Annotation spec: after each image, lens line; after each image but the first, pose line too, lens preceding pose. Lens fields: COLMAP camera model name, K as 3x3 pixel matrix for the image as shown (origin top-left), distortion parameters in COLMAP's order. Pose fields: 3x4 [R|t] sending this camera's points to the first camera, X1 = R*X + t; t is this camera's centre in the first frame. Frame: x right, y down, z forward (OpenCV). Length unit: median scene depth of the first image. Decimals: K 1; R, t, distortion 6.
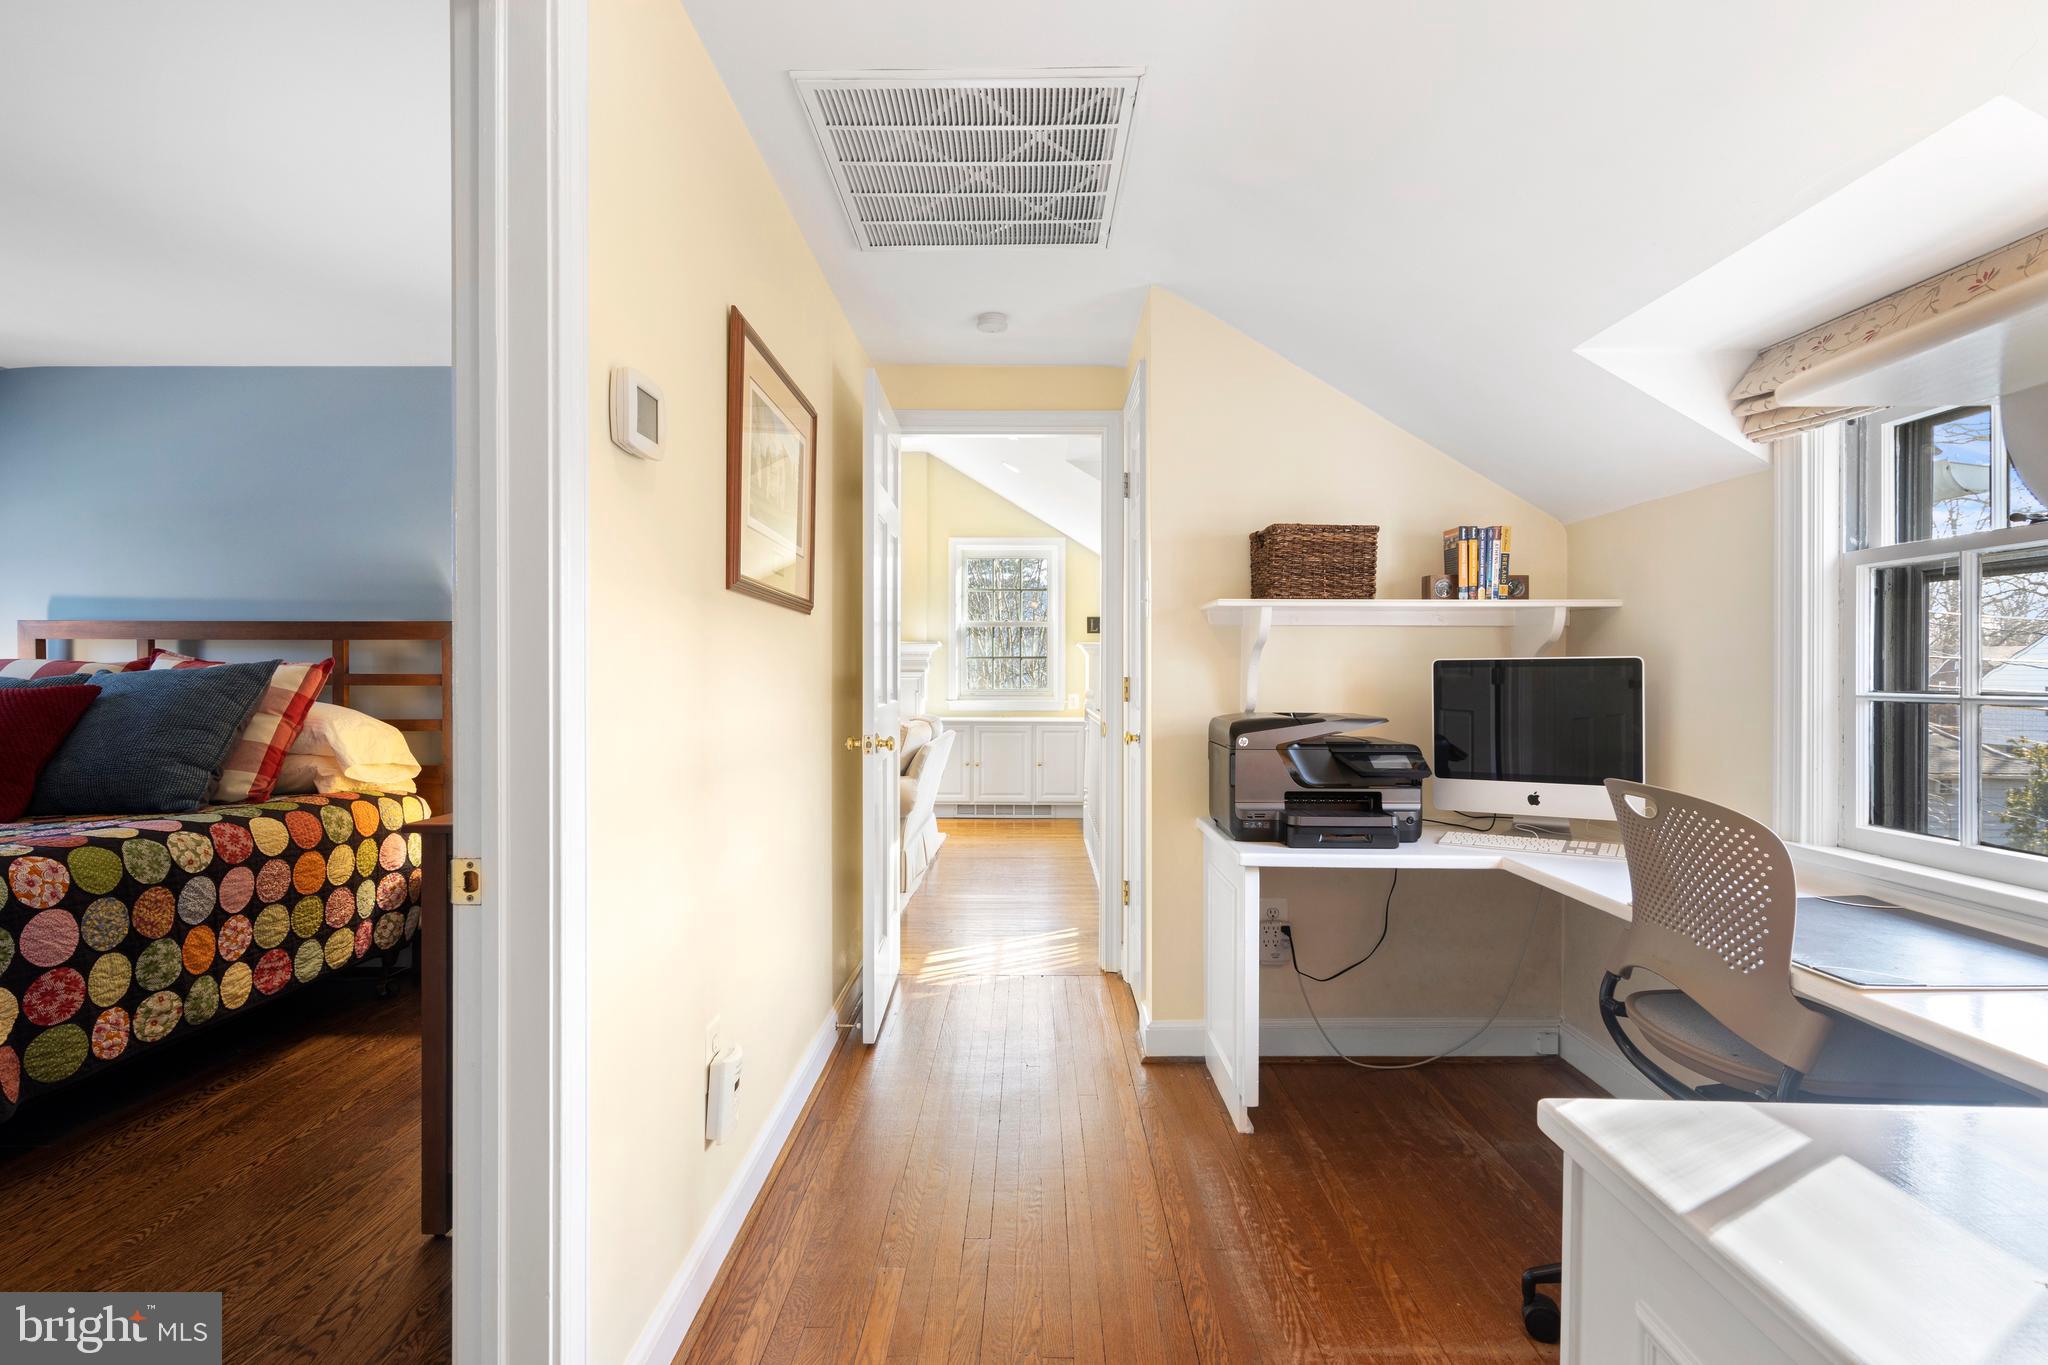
lens RADIAL K [[1051.1, 0, 1022.9], [0, 1051.1, 679.1], [0, 0, 1]] dist [0.015271, -0.003772]
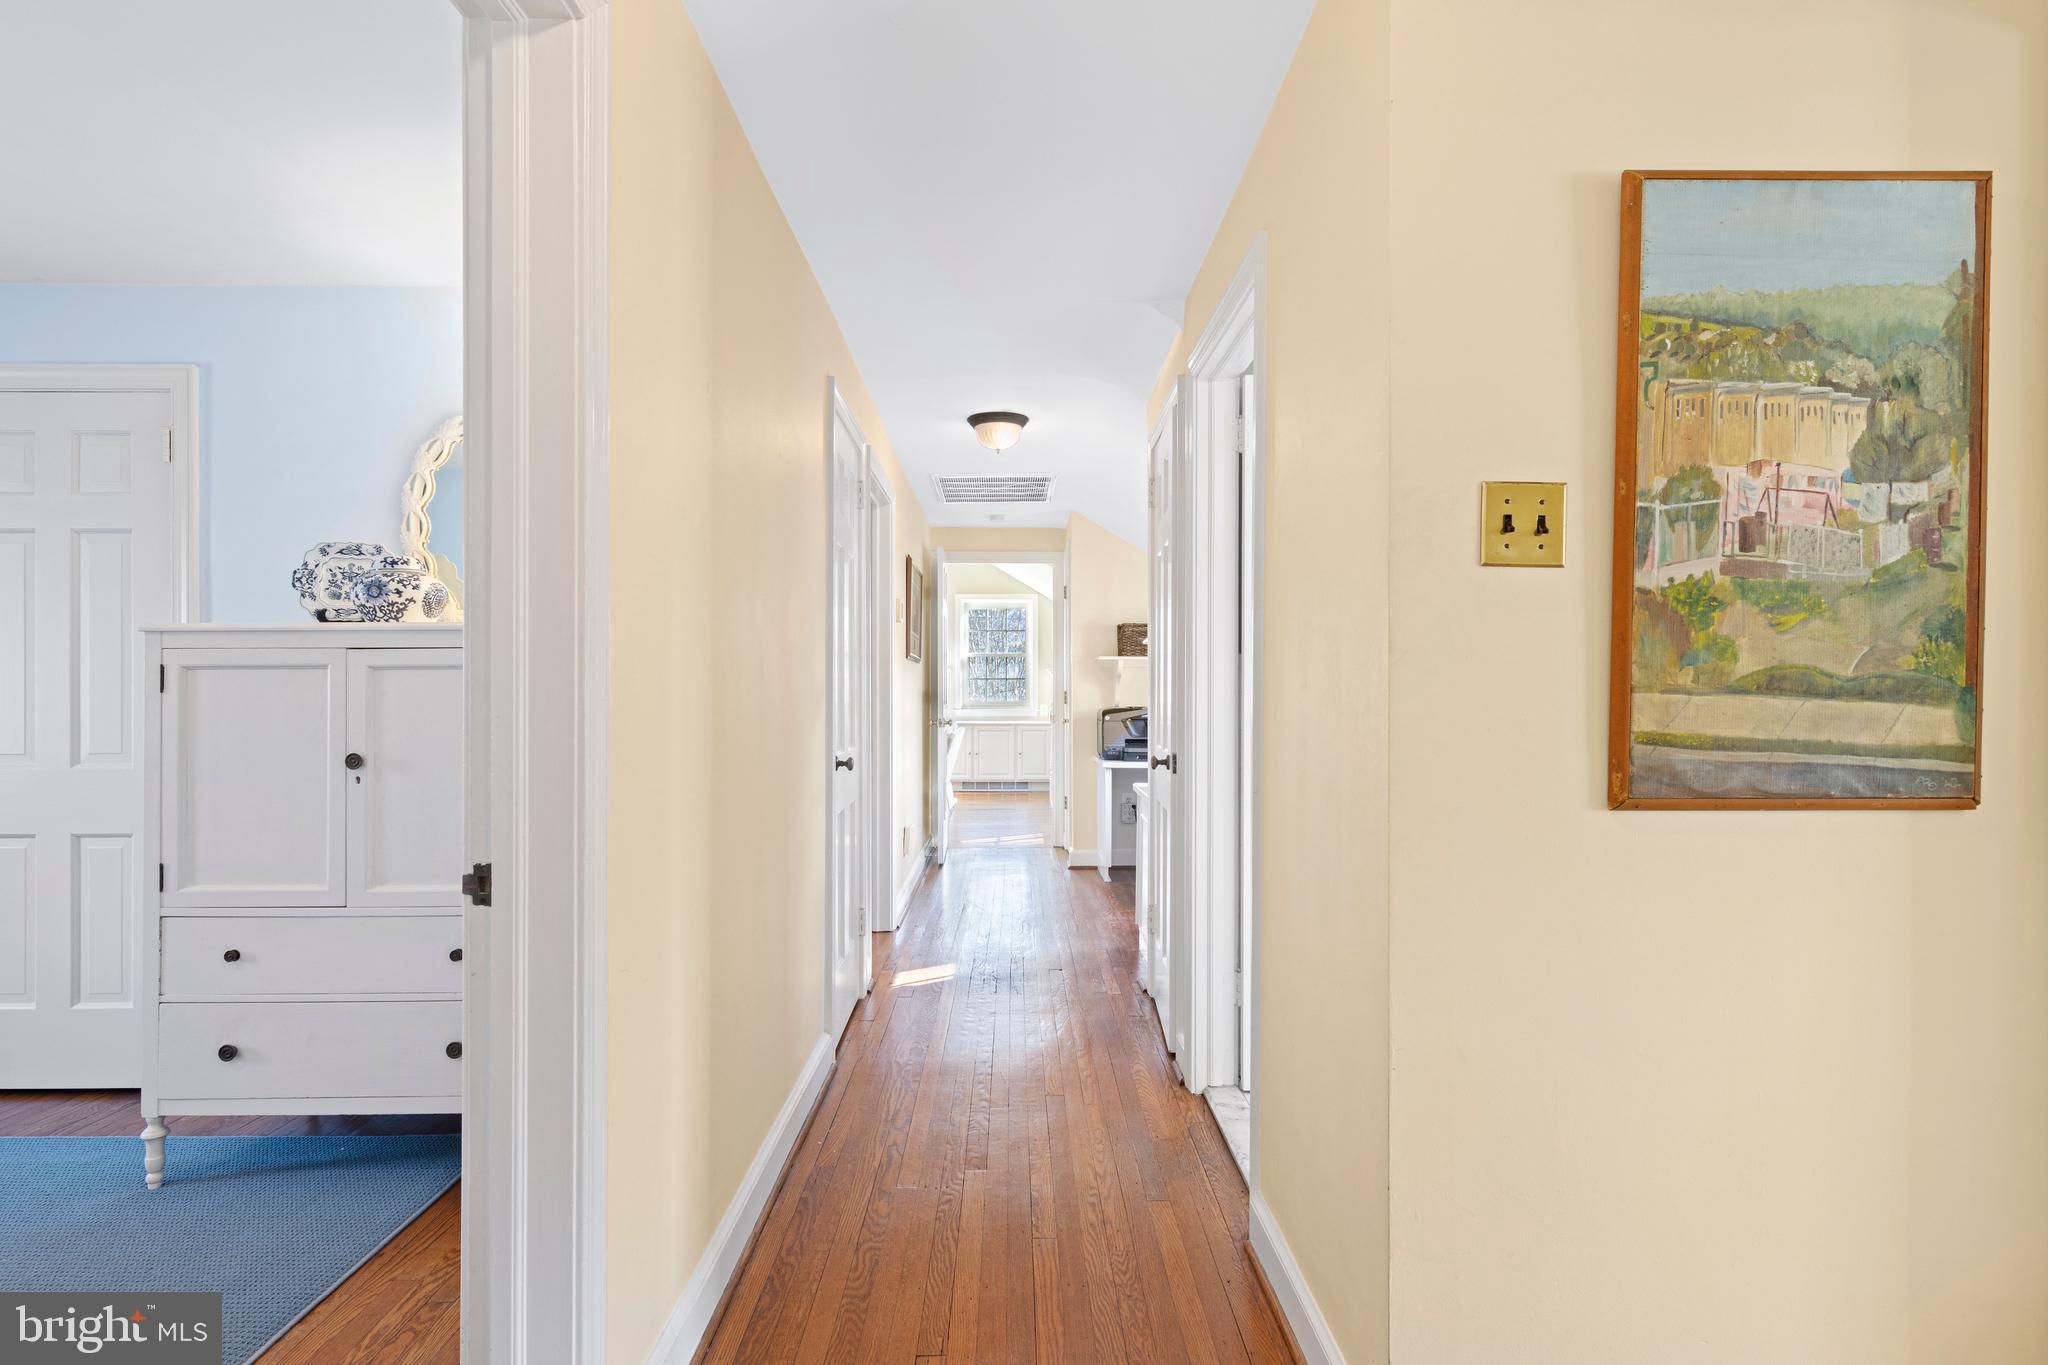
lens RADIAL K [[1051.1, 0, 1022.5], [0, 1051.1, 691.6], [0, 0, 1]] dist [0.015271, -0.003772]
pose [[0.999796, -0.000444, 0.020208, -0.025594], [0.000545, 0.999987, -0.005024, 0.009251], [-0.020206, 0.005034, 0.999783, -1.146163]]
